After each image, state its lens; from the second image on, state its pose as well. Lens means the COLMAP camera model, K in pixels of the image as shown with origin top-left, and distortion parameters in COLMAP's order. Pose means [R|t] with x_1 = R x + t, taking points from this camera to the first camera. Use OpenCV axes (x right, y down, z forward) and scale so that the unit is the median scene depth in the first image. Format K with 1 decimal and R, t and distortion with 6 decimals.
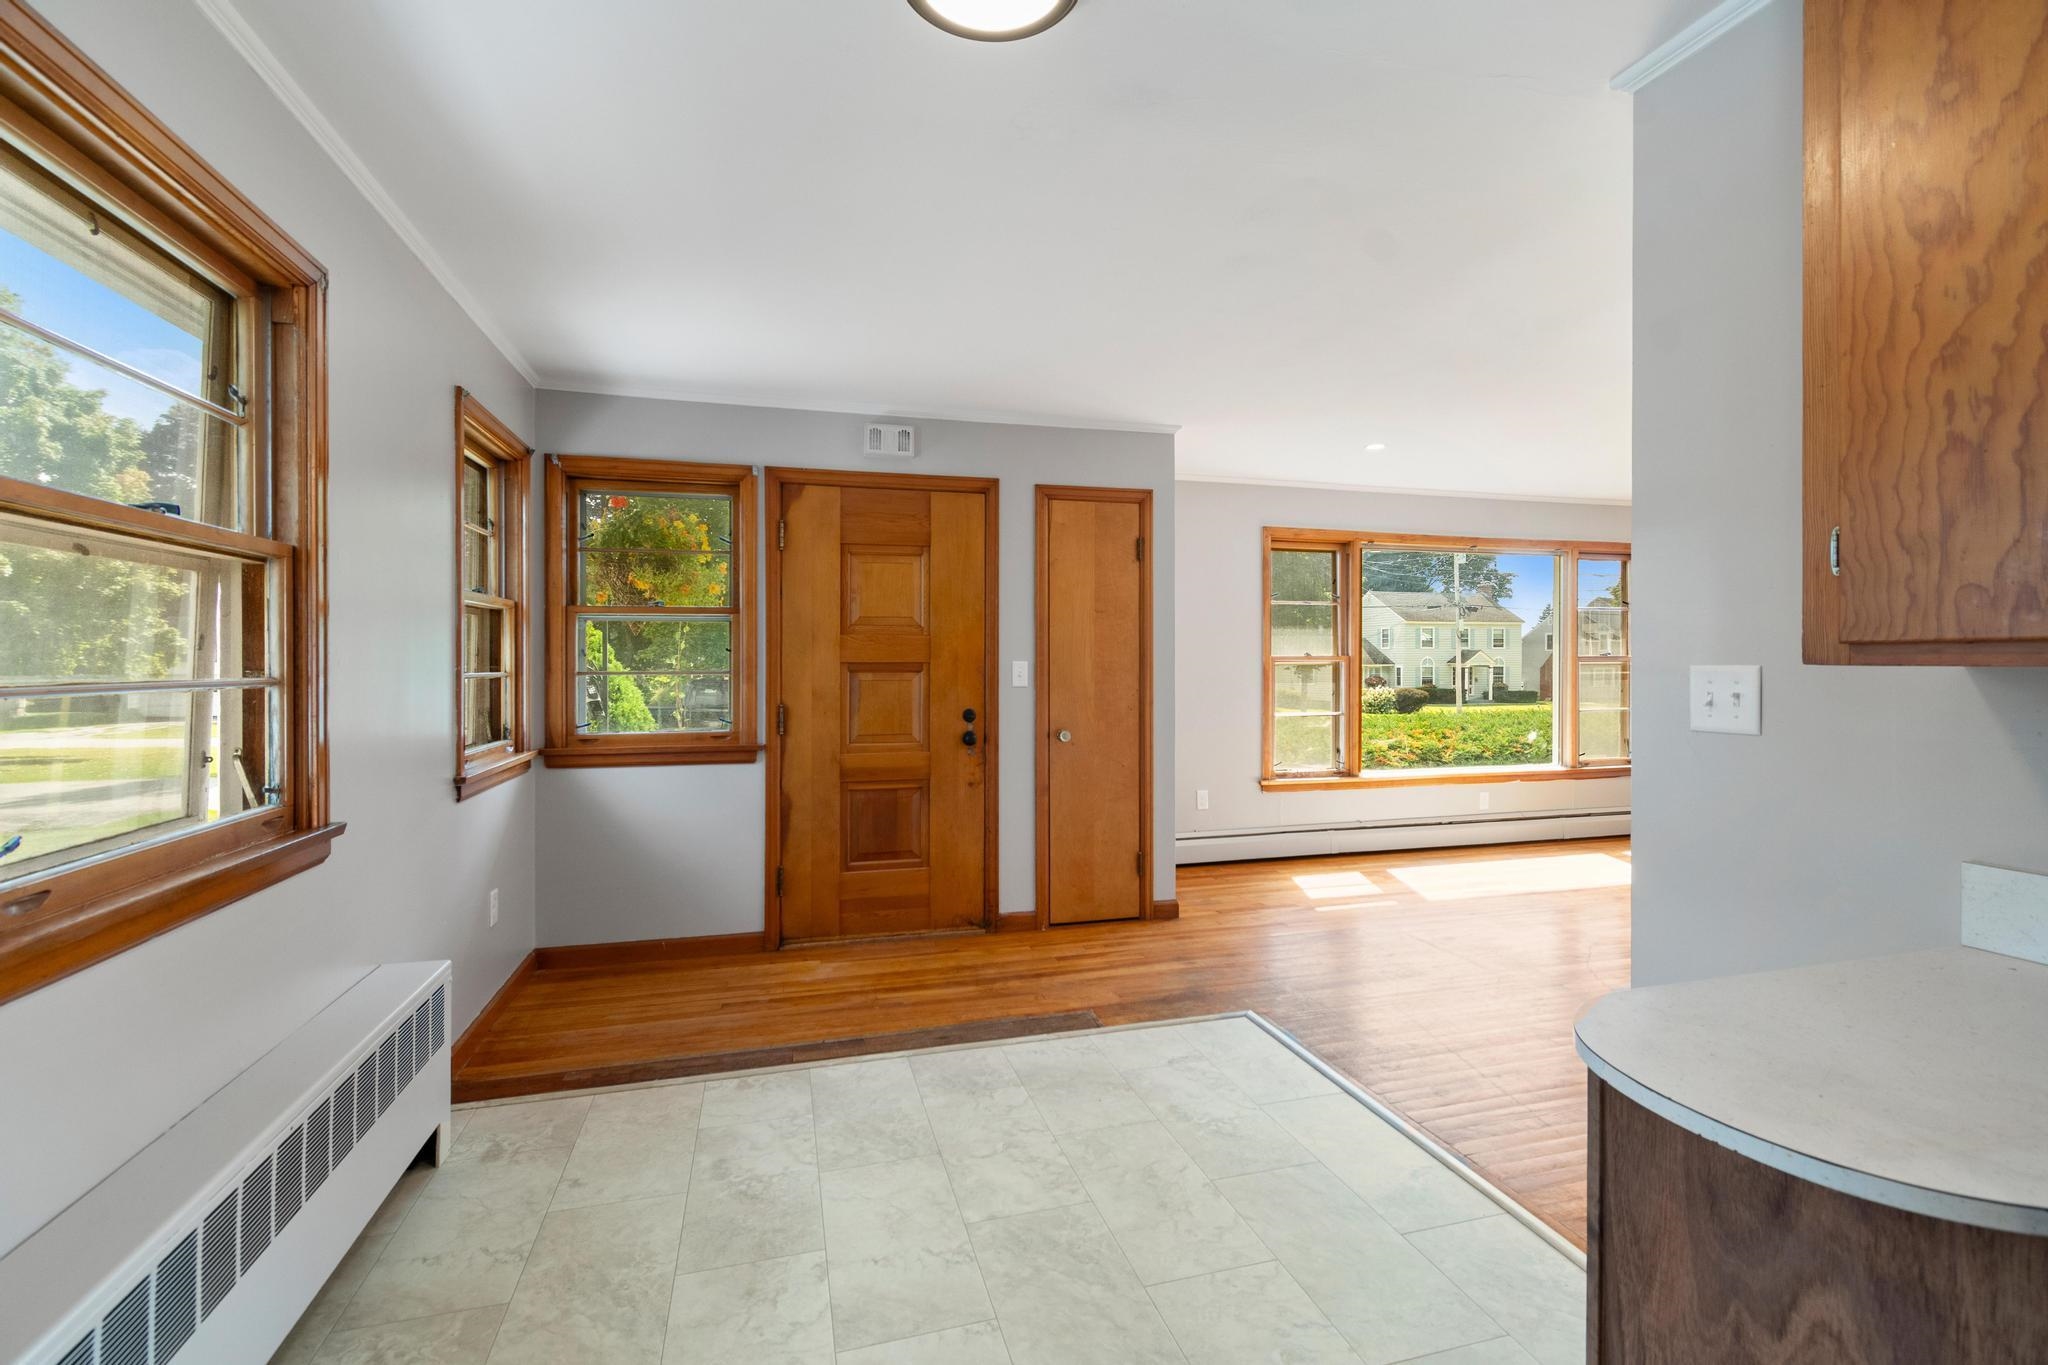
lens RADIAL K [[906.3, 0, 1024.2], [0, 906.3, 660.3], [0, 0, 1]] dist [0.005043, -0.003430]
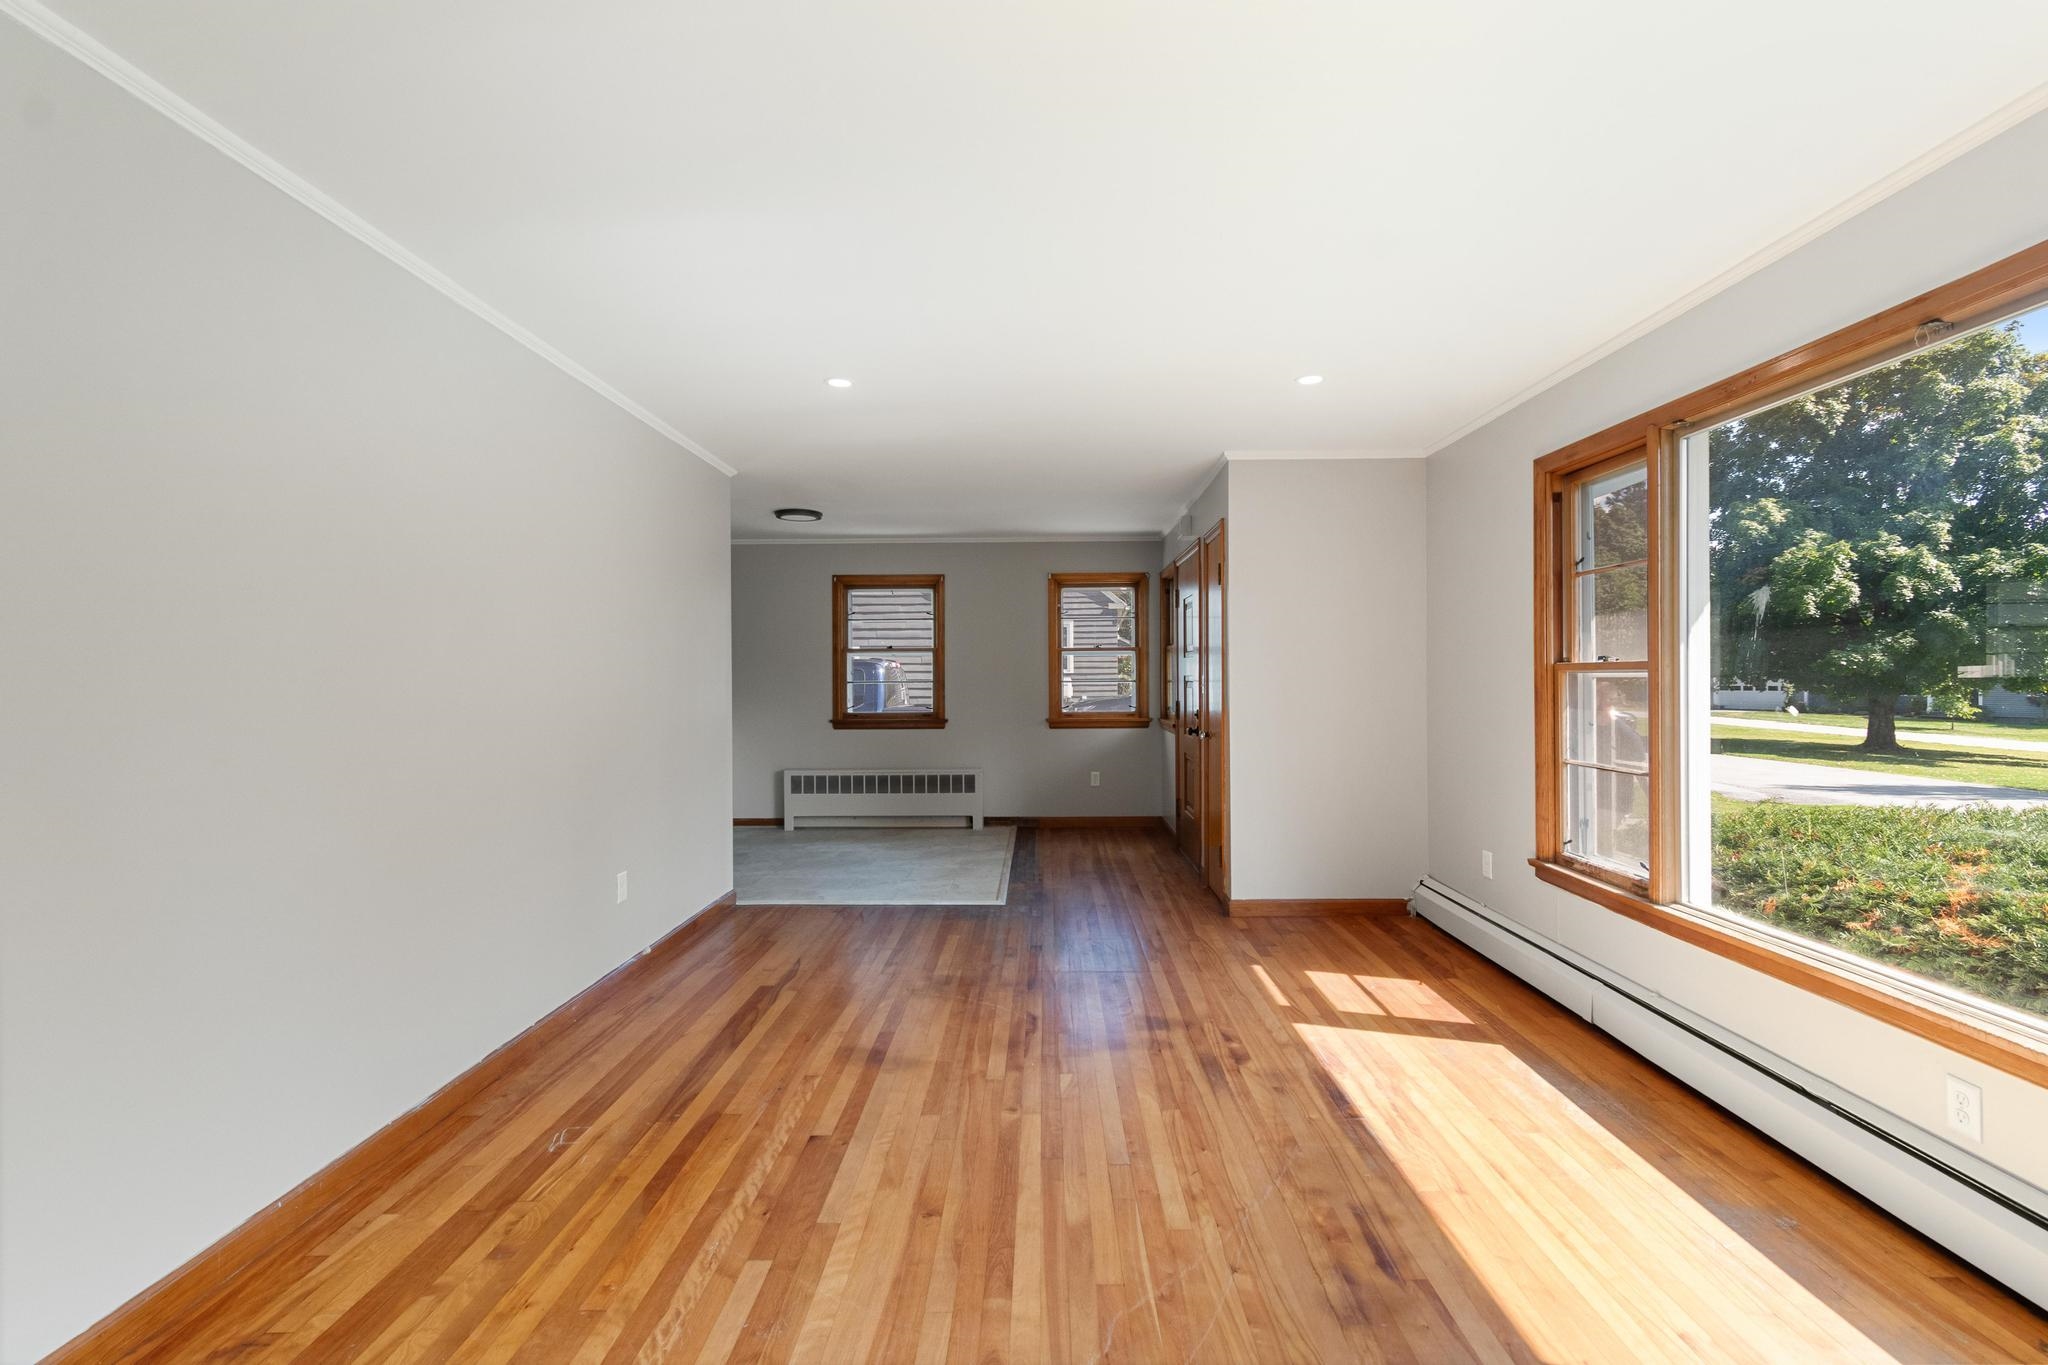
lens RADIAL K [[906.3, 0, 1039.1], [0, 906.3, 684.0], [0, 0, 1]] dist [0.005043, -0.003430]
pose [[-0.266271, 0.011000, -0.963835, 1.370172], [0.006956, 0.999931, 0.009490, 0.000481], [0.963873, -0.004178, -0.266330, 1.179597]]
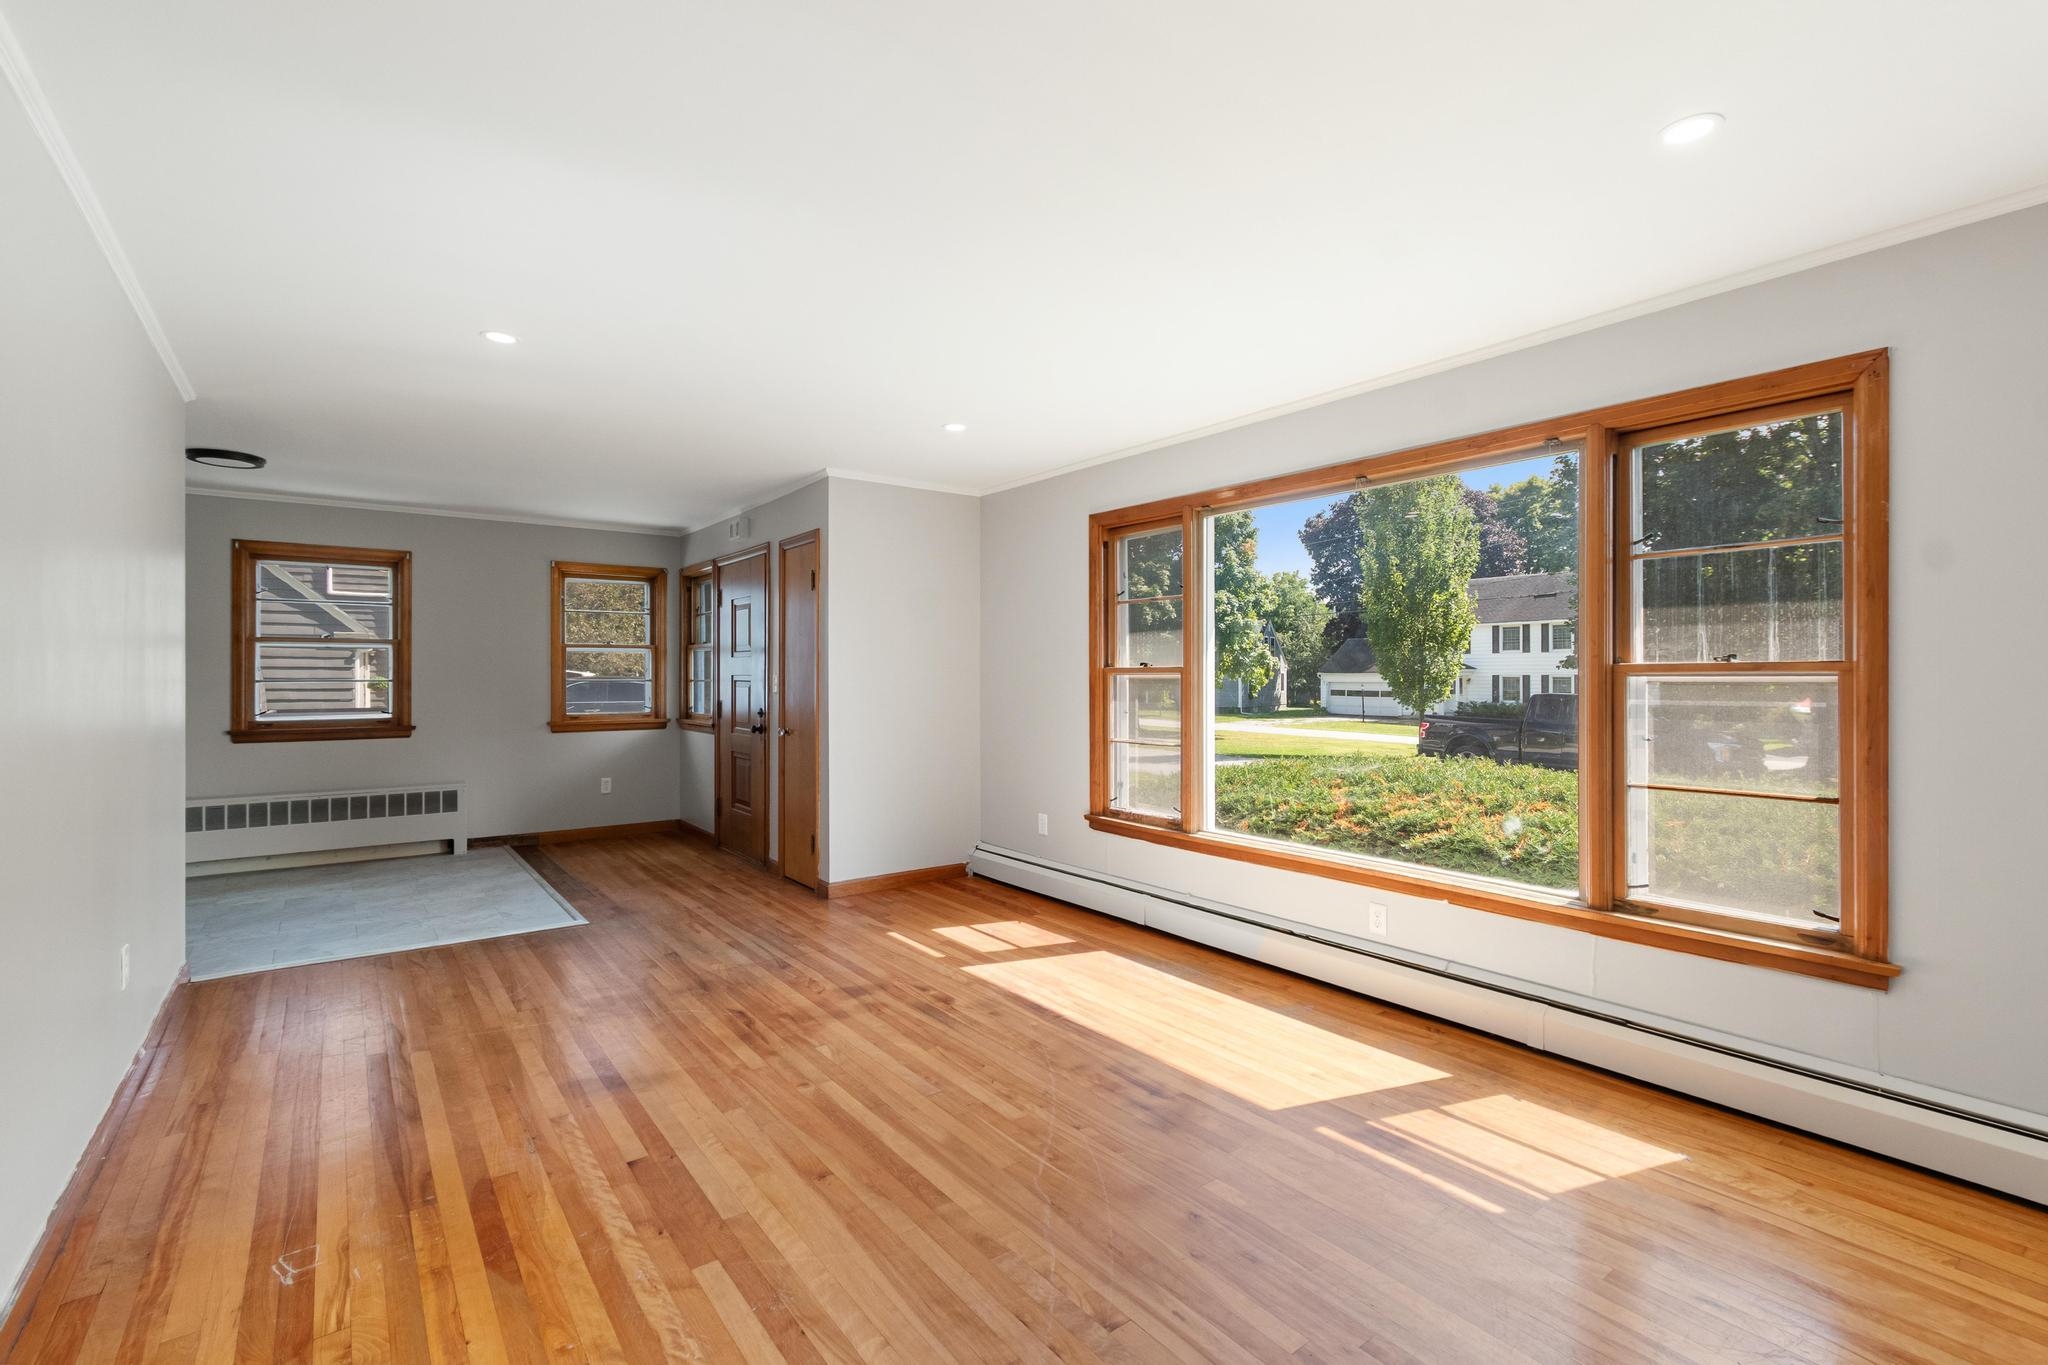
lens RADIAL K [[906.3, 0, 1030.6], [0, 906.3, 677.6], [0, 0, 1]] dist [0.005043, -0.003430]
pose [[0.376158, 0.004534, -0.926544, 1.451792], [0.000028, 0.999988, 0.004905, -0.000213], [0.926556, -0.001871, 0.376153, 0.891055]]
